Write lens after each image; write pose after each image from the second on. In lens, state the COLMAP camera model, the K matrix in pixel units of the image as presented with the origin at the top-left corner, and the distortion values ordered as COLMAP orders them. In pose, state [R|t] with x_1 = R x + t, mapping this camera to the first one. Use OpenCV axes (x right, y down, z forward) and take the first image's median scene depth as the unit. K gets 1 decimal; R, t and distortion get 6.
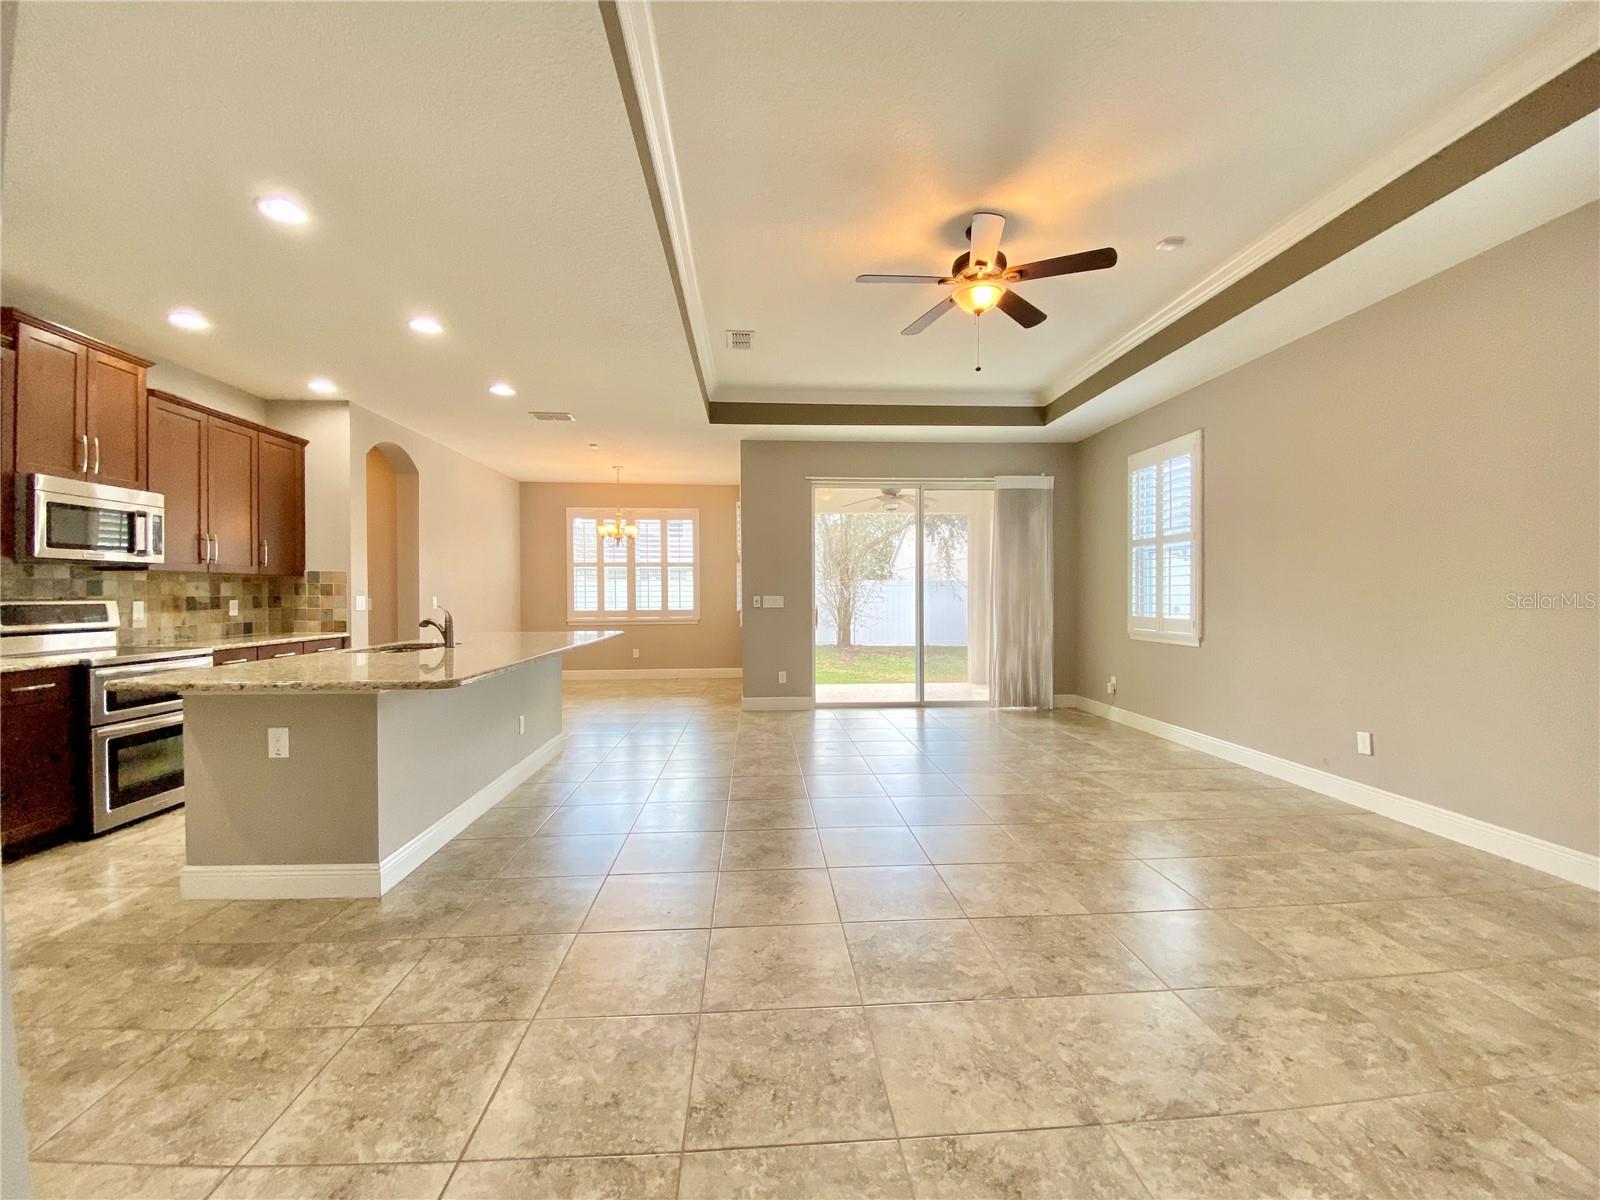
lens RADIAL K [[648.6, 0, 800.0], [0, 648.6, 600.0], [0, 0, 1]] dist [0.022705, -0.023038]
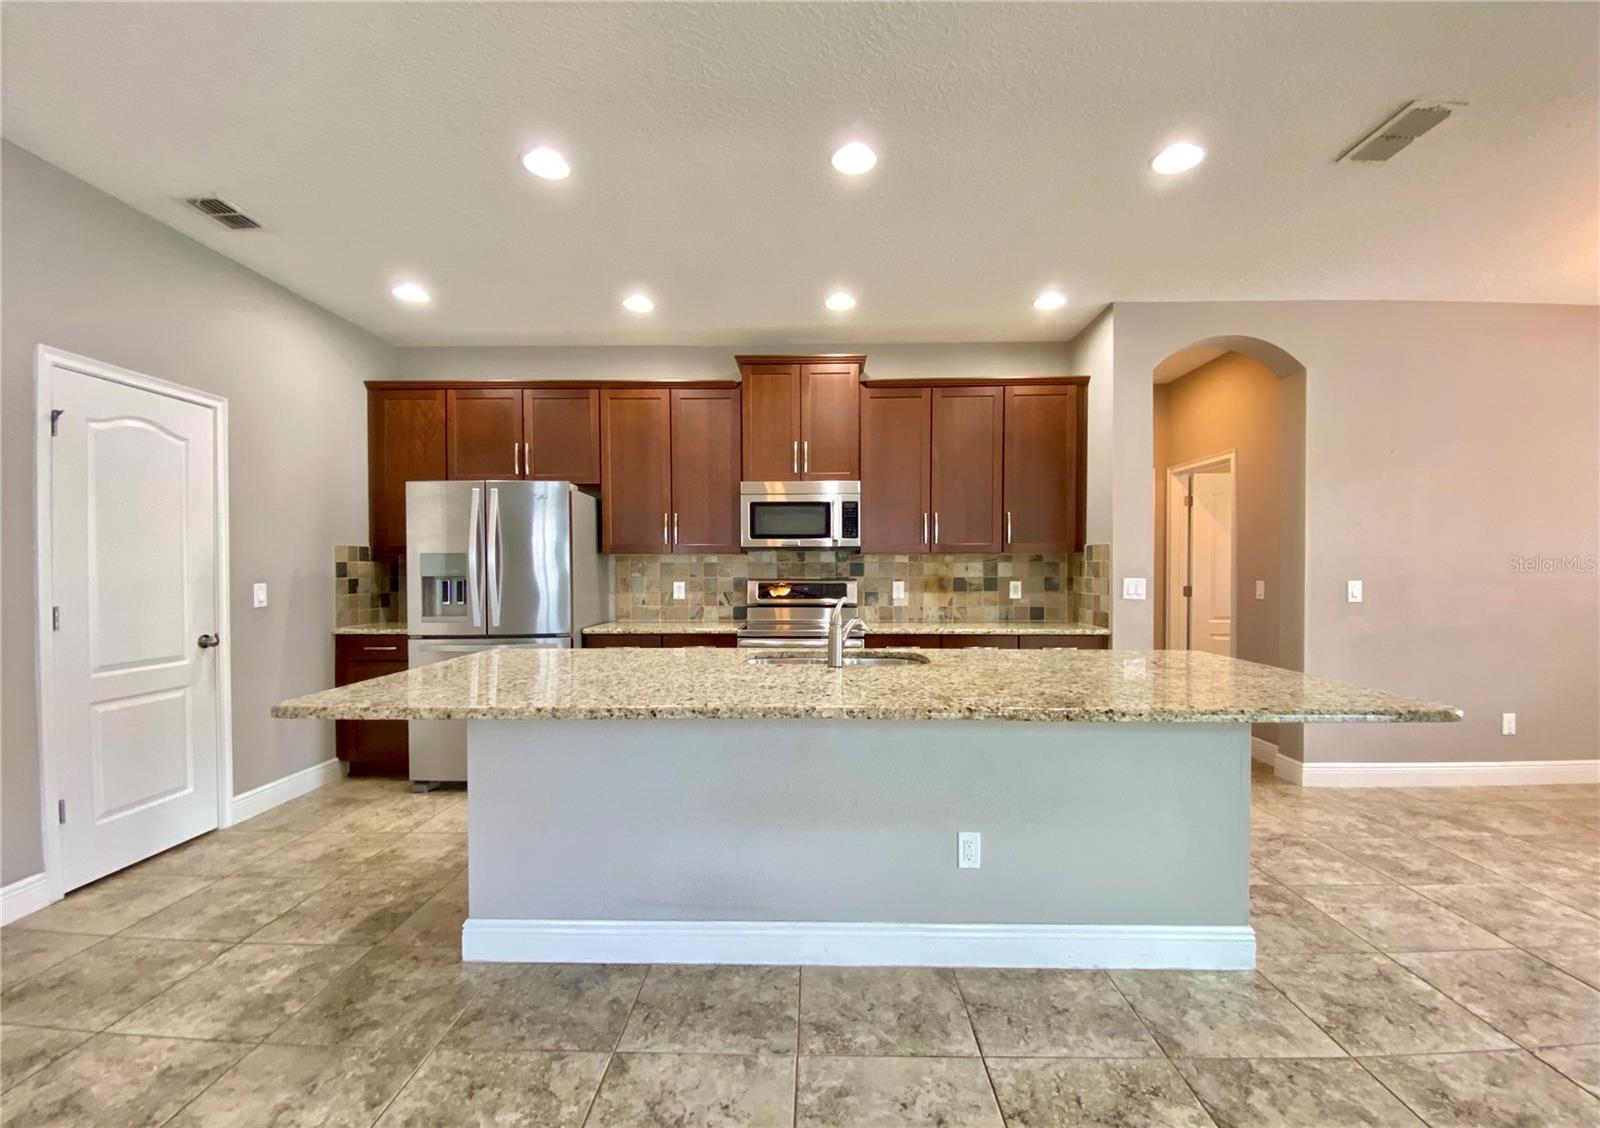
lens RADIAL K [[651.4, 0, 803.4], [0, 651.4, 579.5], [0, 0, 1]] dist [0.040007, -0.031187]
pose [[-0.089666, 0.015017, -0.995859, 0.063621], [-0.007843, 0.999845, 0.015783, -0.014865], [0.995941, 0.009226, -0.089534, 0.811932]]
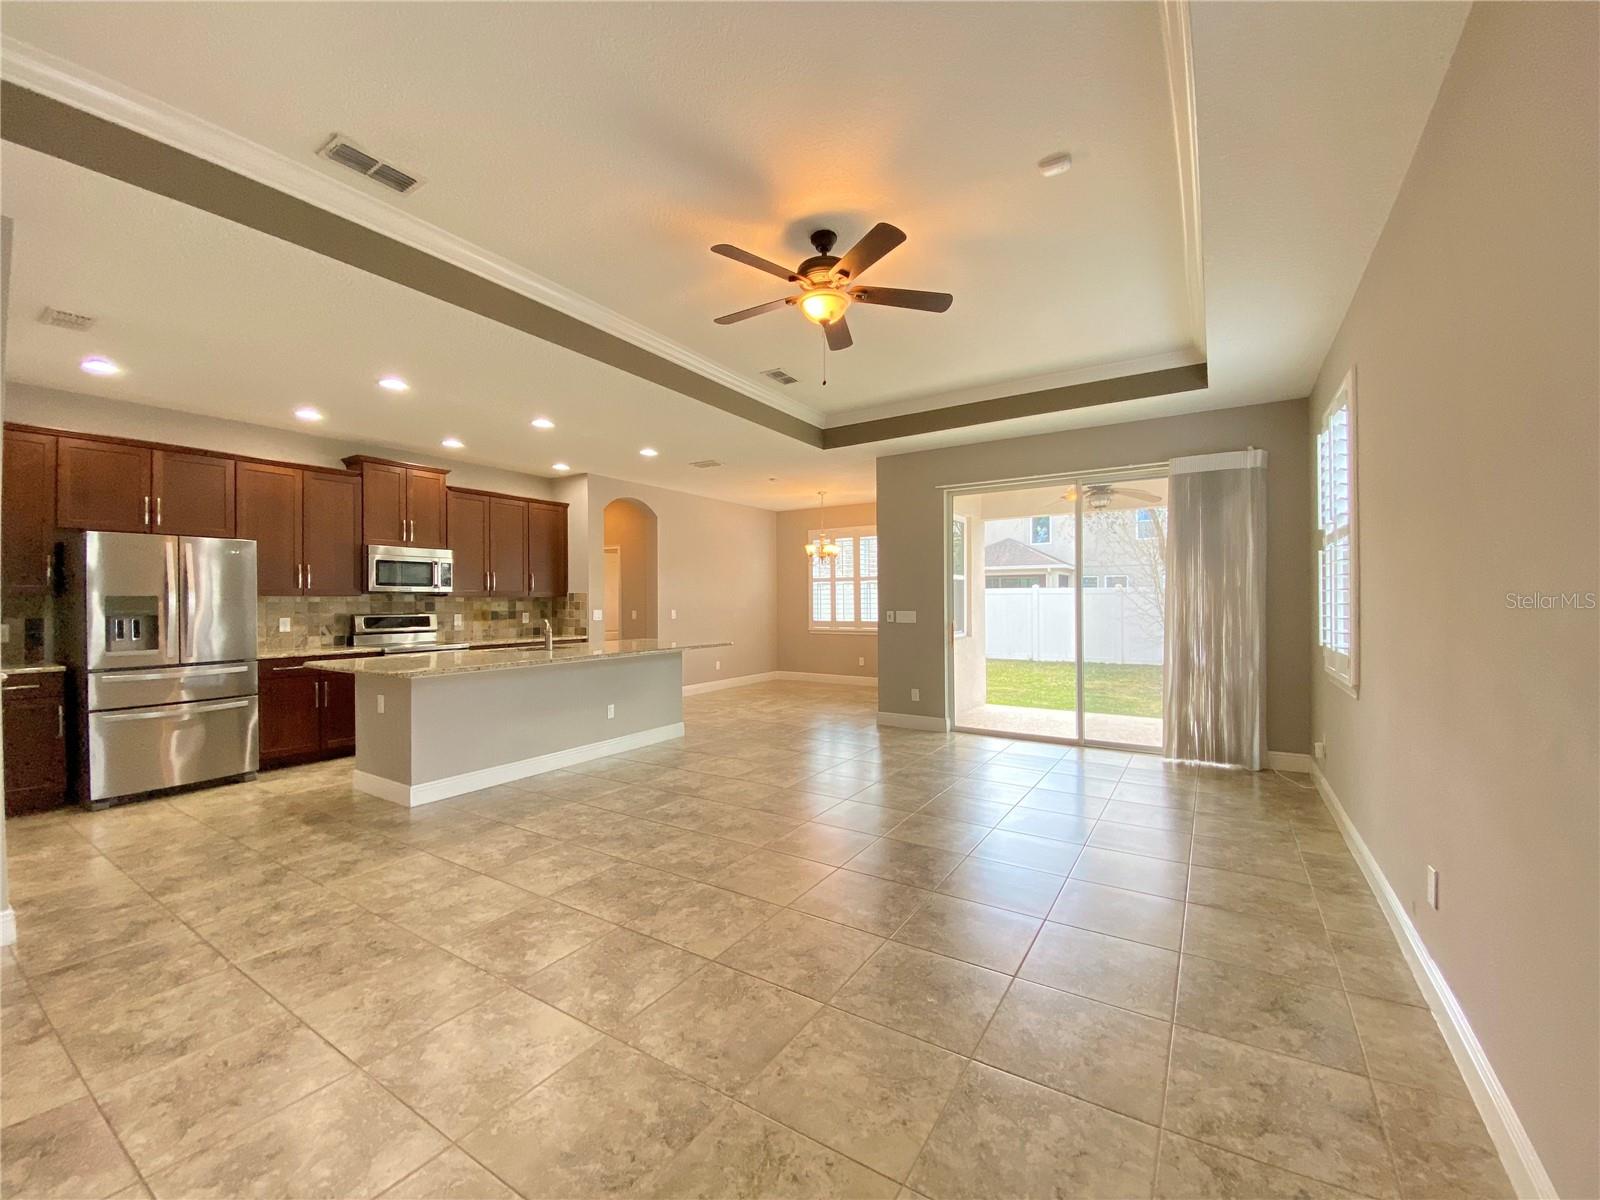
lens RADIAL K [[648.6, 0, 800.0], [0, 648.6, 600.0], [0, 0, 1]] dist [0.022705, -0.023038]
pose [[0.803927, -0.001881, -0.594725, 0.579594], [-0.003168, 0.999967, -0.007444, -0.021398], [0.594720, 0.007869, 0.803895, 0.156476]]
